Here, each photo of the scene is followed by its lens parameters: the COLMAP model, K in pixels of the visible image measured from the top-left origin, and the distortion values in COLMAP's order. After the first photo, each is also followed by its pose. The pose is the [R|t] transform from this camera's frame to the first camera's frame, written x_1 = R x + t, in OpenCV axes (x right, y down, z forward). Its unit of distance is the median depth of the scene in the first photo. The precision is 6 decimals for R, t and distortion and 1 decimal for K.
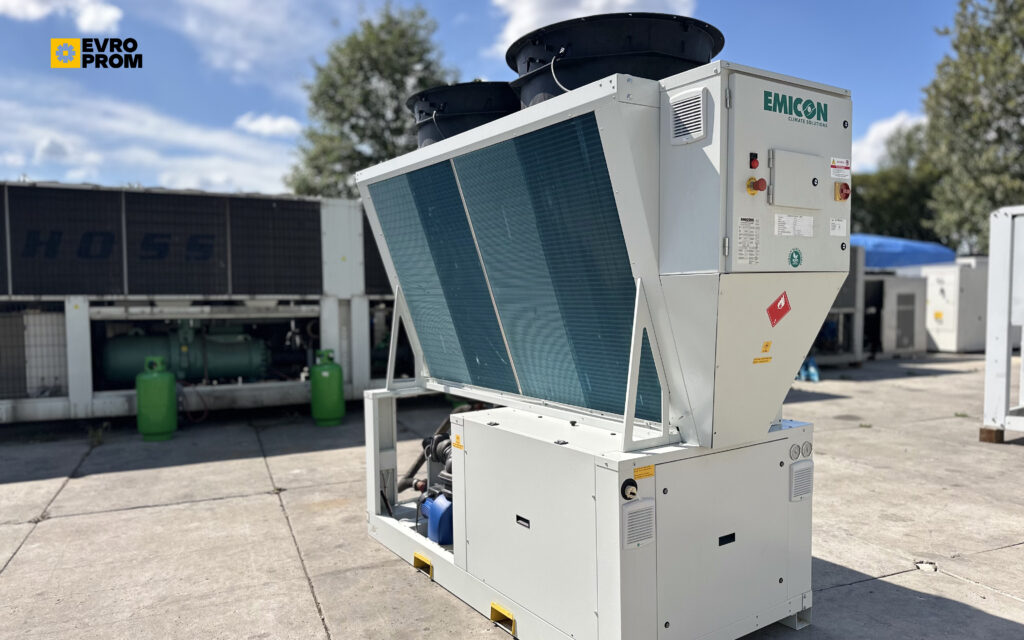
lens RADIAL K [[718.4, 0, 514.3], [0, 718.4, 332.1], [0, 0, 1]] dist [0.028707, 0.000530]
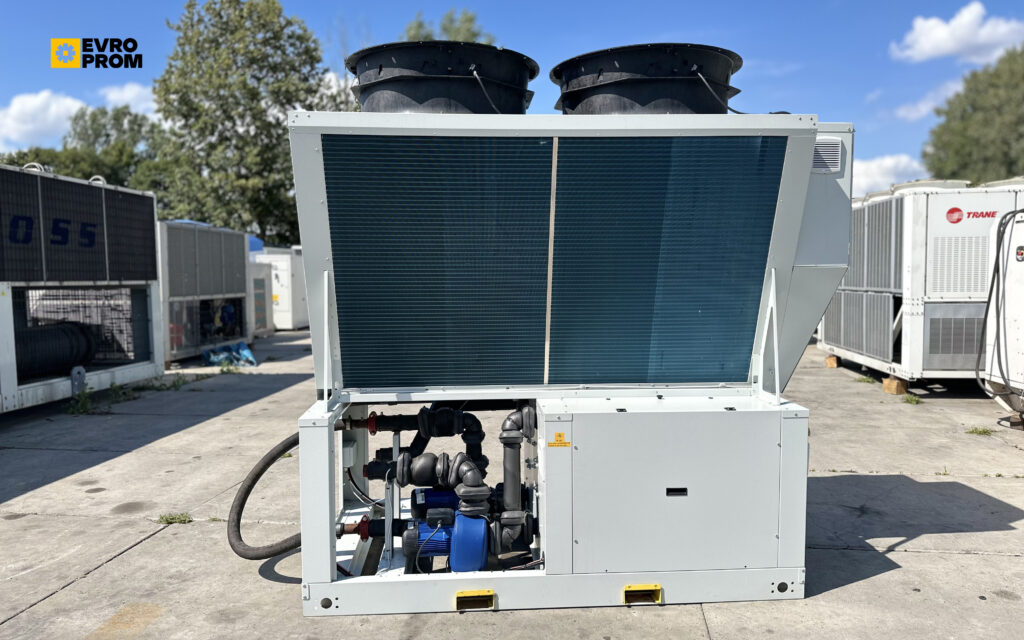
lens RADIAL K [[722.1, 0, 510.5], [0, 722.1, 309.1], [0, 0, 1]] dist [0.005888, -0.000279]
pose [[0.511110, -0.040741, 0.858549, -0.426118], [0.049414, 0.998617, 0.017971, -0.017510], [-0.858093, 0.033239, 0.512417, 0.266710]]
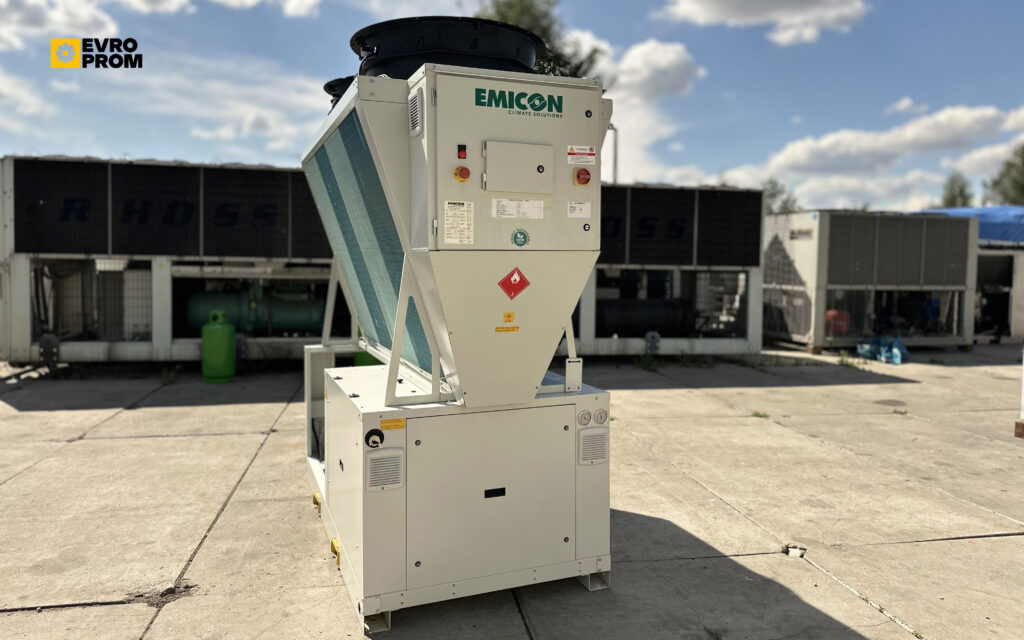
lens RADIAL K [[715.3, 0, 514.3], [0, 715.3, 293.8], [0, 0, 1]] dist [0.047072, -0.003072]
pose [[0.976732, 0.031026, -0.212210, 0.207399], [-0.032247, 0.999477, -0.002295, -0.004888], [0.212027, 0.009084, 0.977221, -0.022476]]
